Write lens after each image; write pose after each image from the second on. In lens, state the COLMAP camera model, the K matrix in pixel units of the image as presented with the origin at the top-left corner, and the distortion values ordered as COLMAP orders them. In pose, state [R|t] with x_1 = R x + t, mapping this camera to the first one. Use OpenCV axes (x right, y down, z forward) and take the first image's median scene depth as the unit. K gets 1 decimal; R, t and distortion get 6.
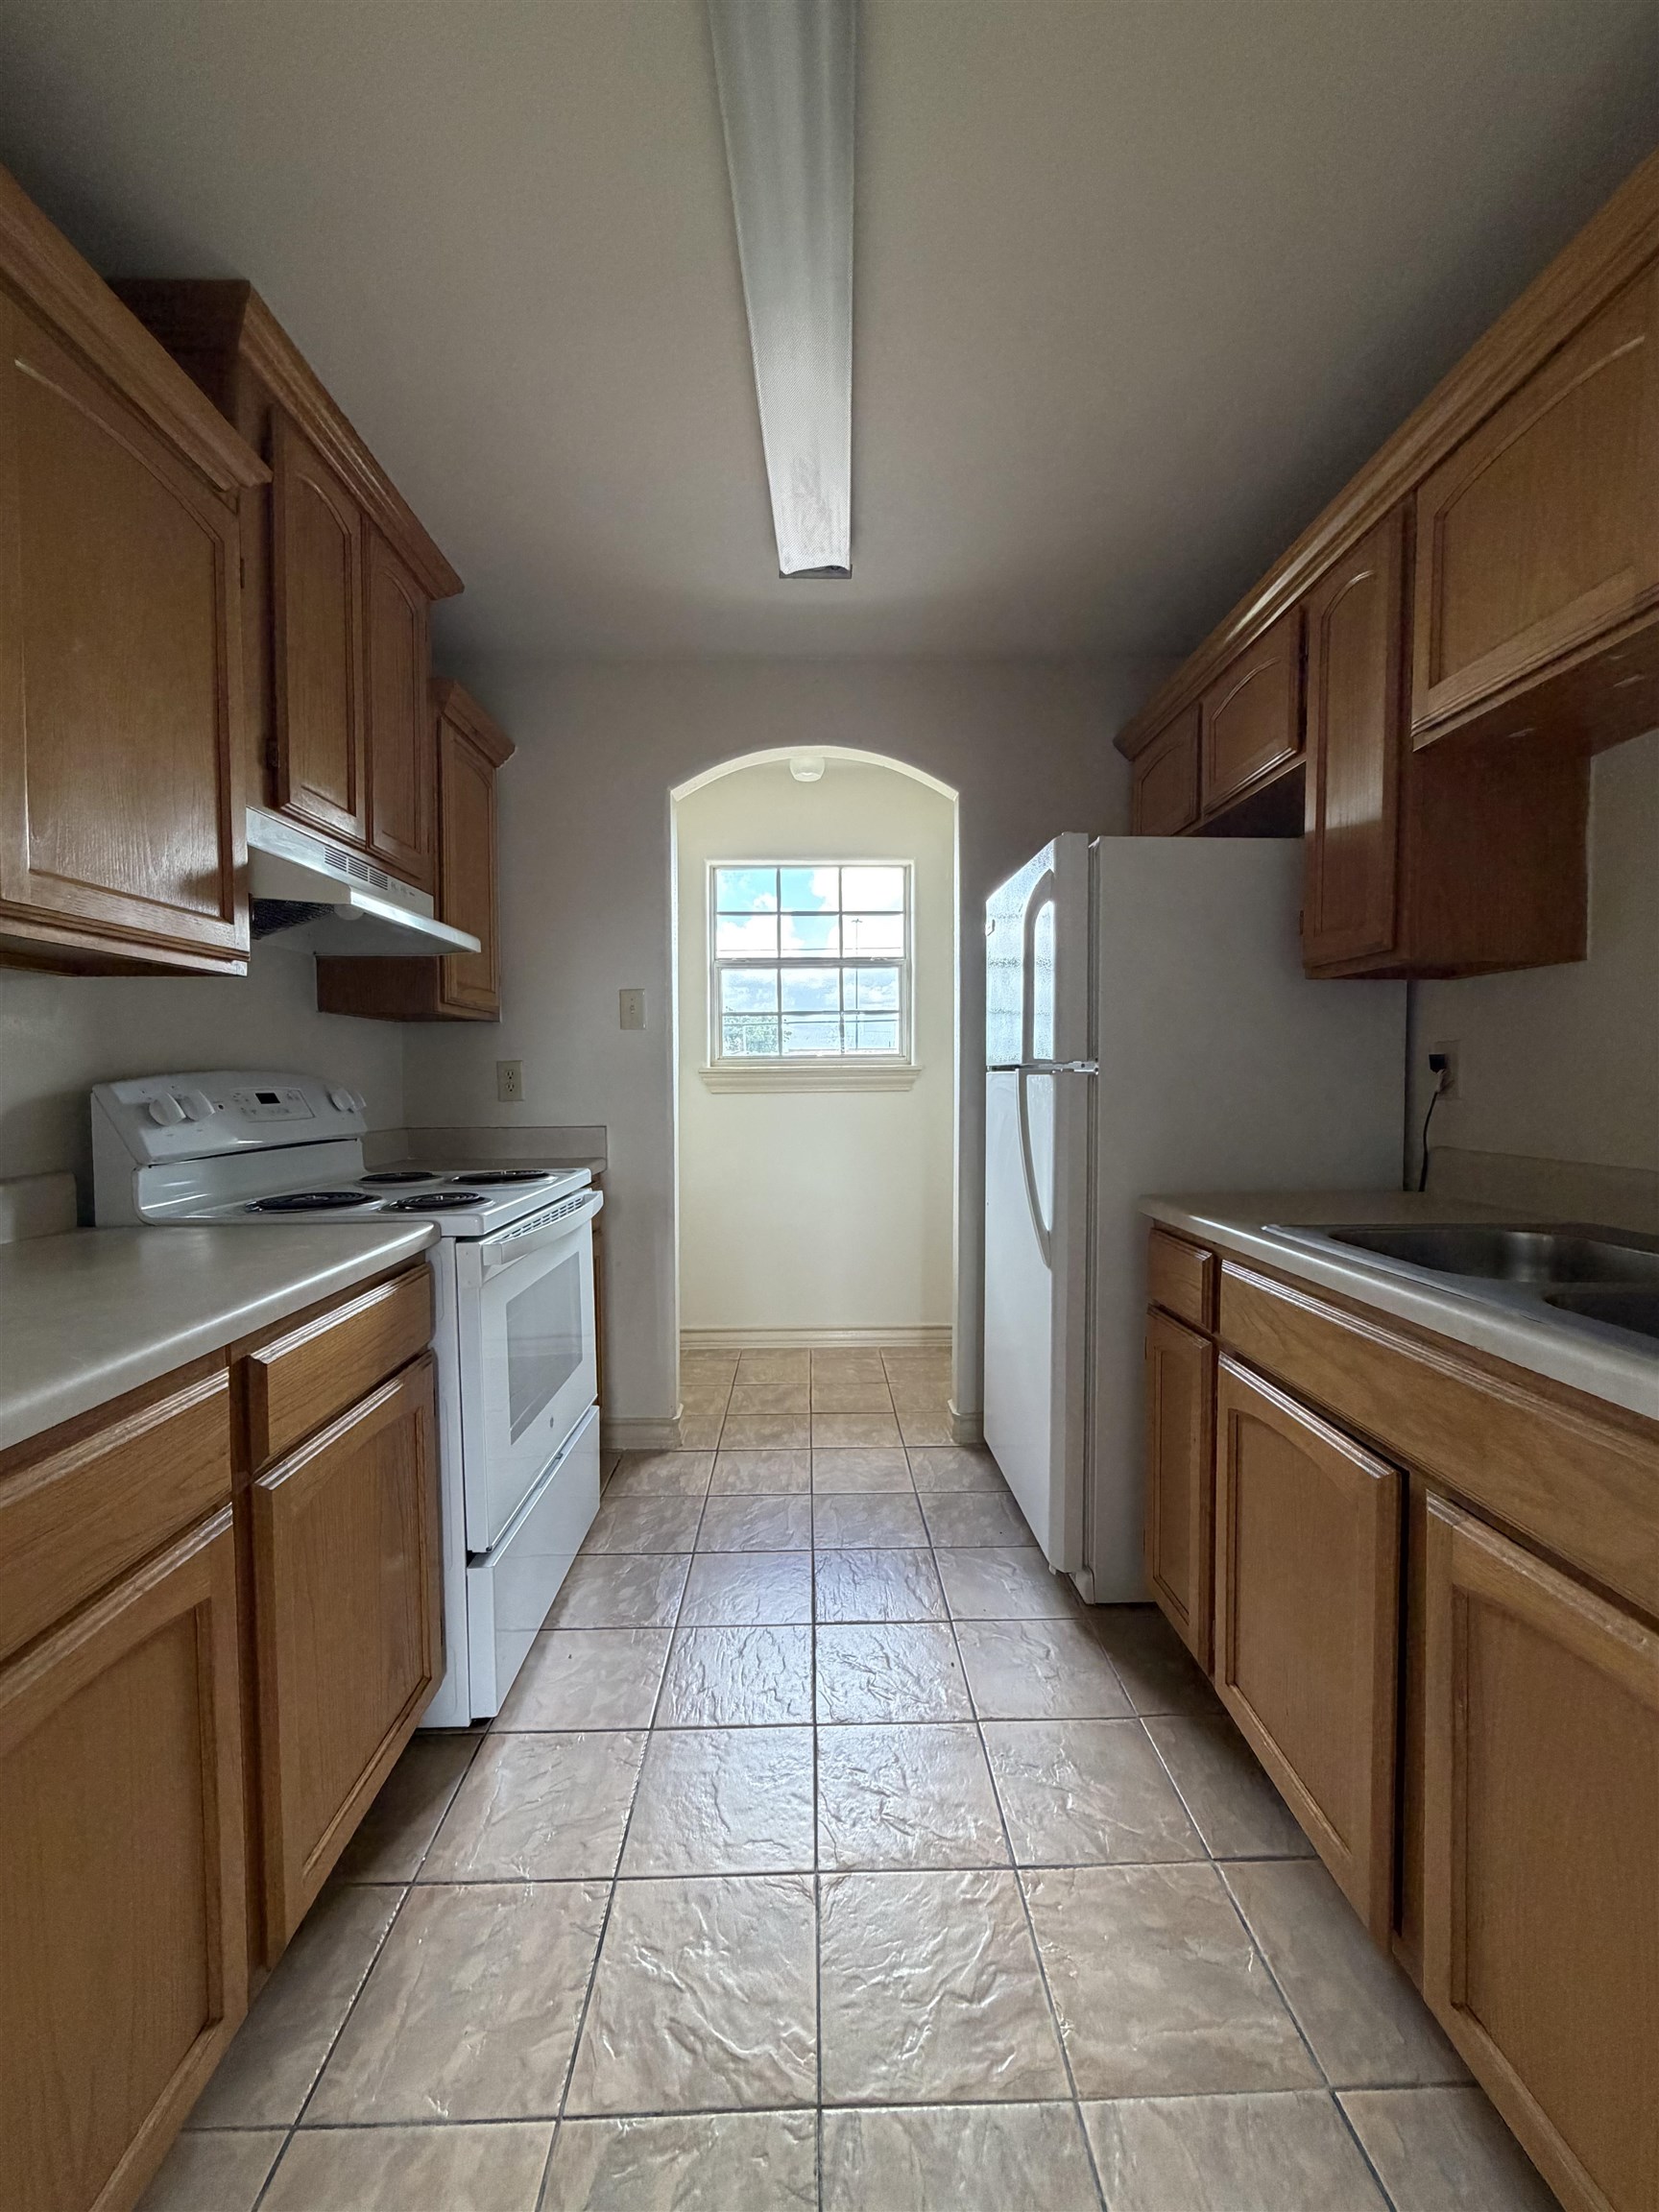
lens RADIAL K [[890.4, 0, 820.4], [0, 890.4, 1104.9], [0, 0, 1]] dist [0.000847, 0.000665]
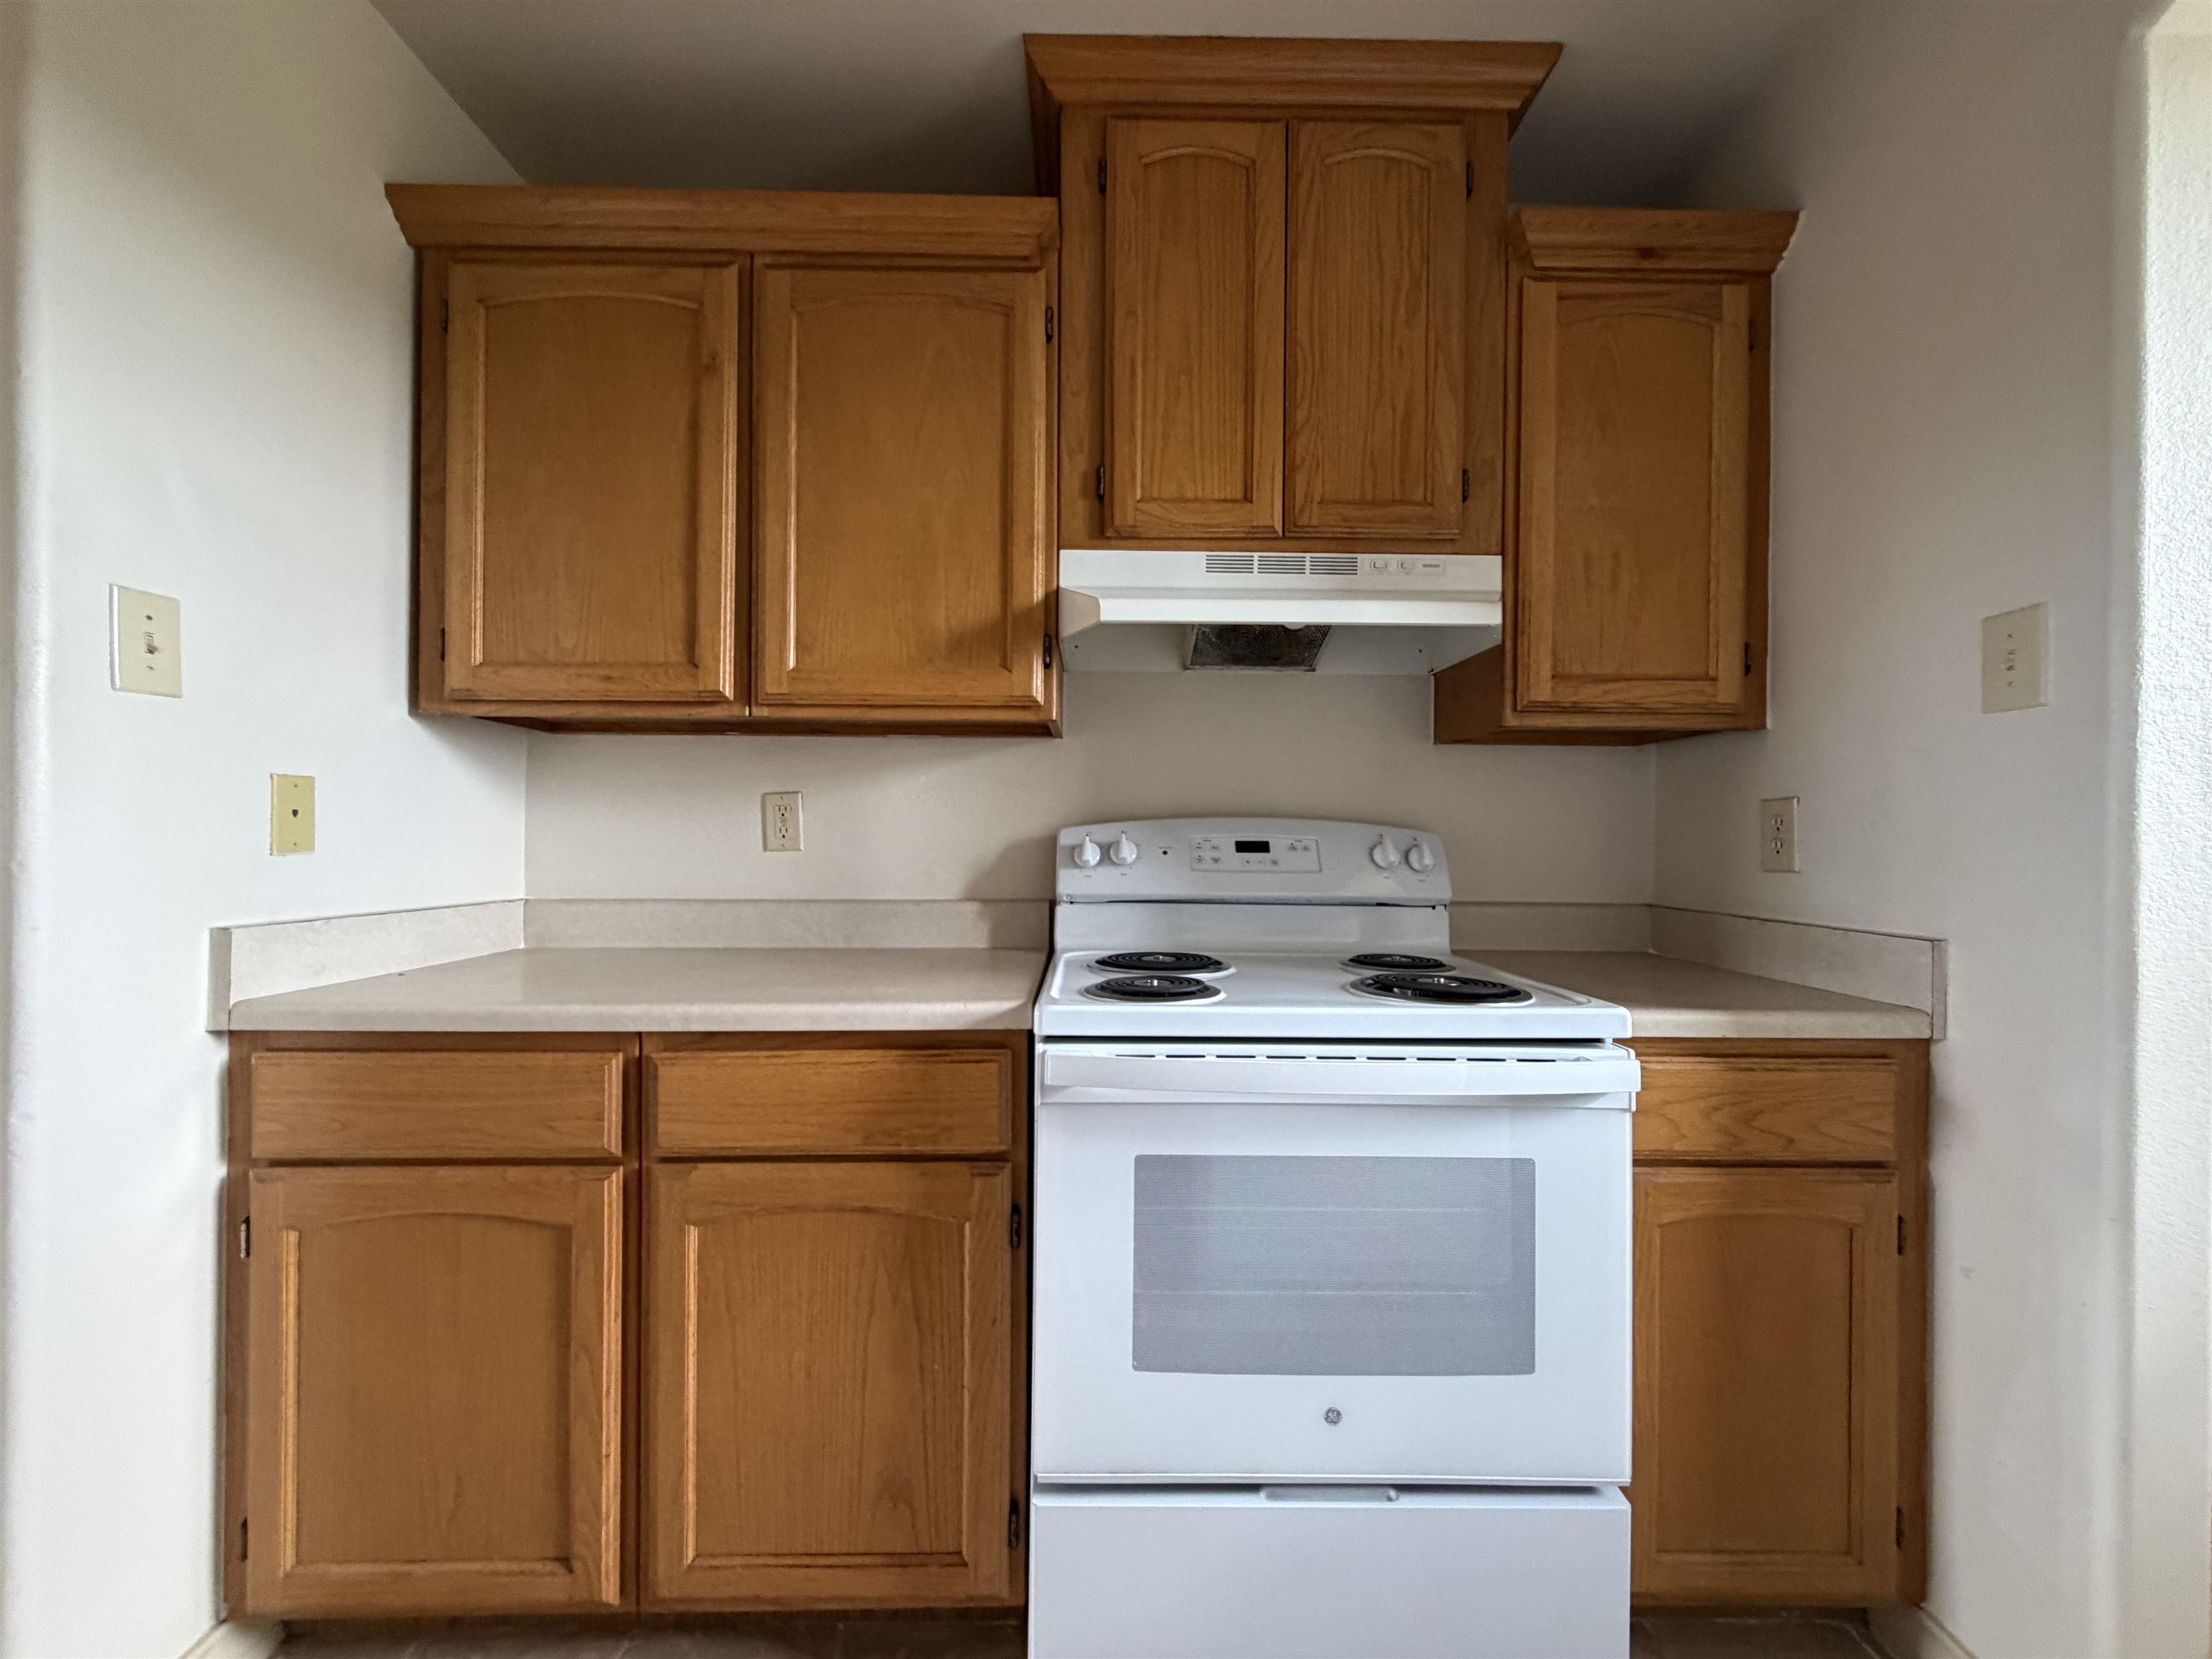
lens RADIAL K [[890.4, 0, 1113.8], [0, 890.4, 837.2], [0, 0, 1]] dist [0.000847, 0.000665]
pose [[-0.002704, 0.005168, -0.999983, 0.280146], [-0.041636, 0.999119, 0.005276, -0.015869], [0.999129, 0.041650, -0.002486, 0.865398]]
